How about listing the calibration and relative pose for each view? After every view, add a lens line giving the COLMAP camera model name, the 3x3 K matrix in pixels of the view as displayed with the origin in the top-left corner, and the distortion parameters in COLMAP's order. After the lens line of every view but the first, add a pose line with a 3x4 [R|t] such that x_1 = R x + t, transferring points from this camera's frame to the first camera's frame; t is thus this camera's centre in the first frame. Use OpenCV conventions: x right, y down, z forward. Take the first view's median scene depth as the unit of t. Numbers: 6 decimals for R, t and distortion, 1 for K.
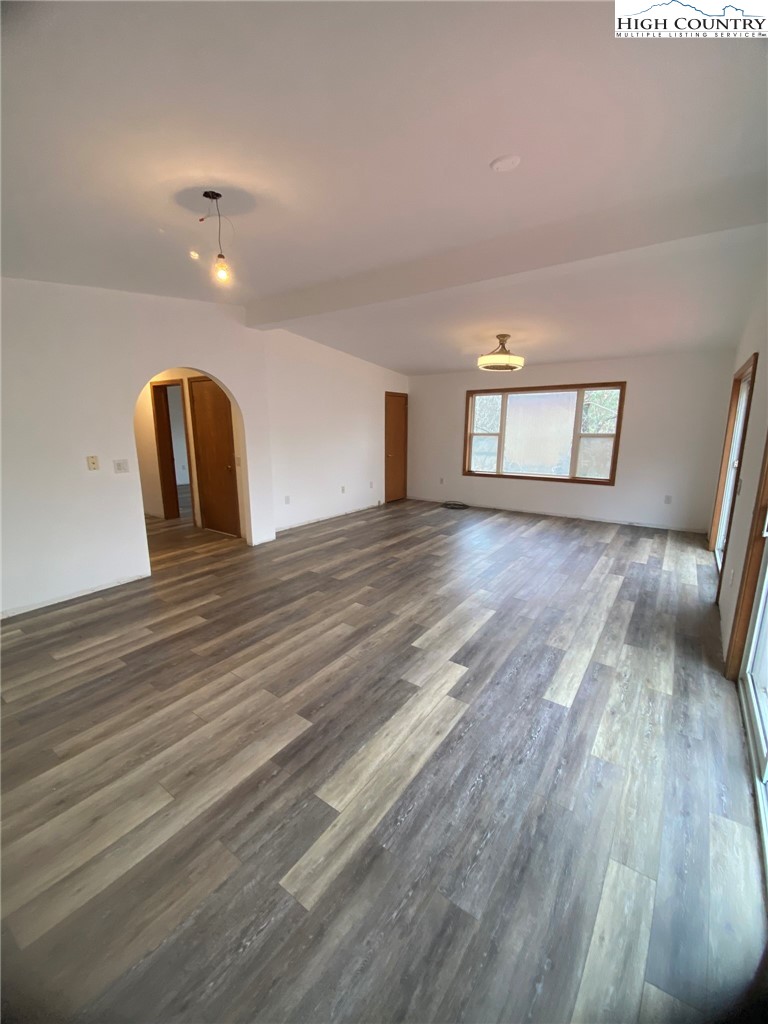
lens RADIAL K [[415.5, 0, 389.1], [0, 415.5, 511.9], [0, 0, 1]] dist [-0.023477, -0.001592]
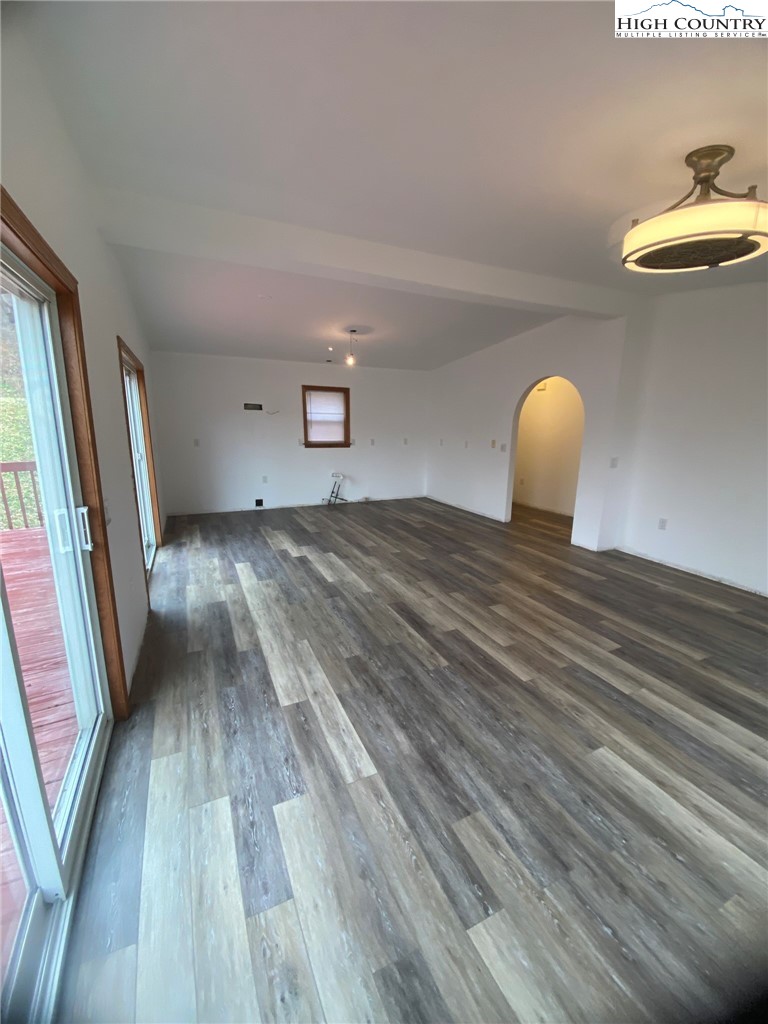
lens RADIAL K [[415.5, 0, 387.8], [0, 415.5, 505.6], [0, 0, 1]] dist [-0.023477, -0.001592]
pose [[-0.489705, 0.171598, -0.854835, 1.177169], [-0.200857, 0.931867, 0.302125, -0.354758], [0.848437, 0.319652, -0.421873, 1.619306]]
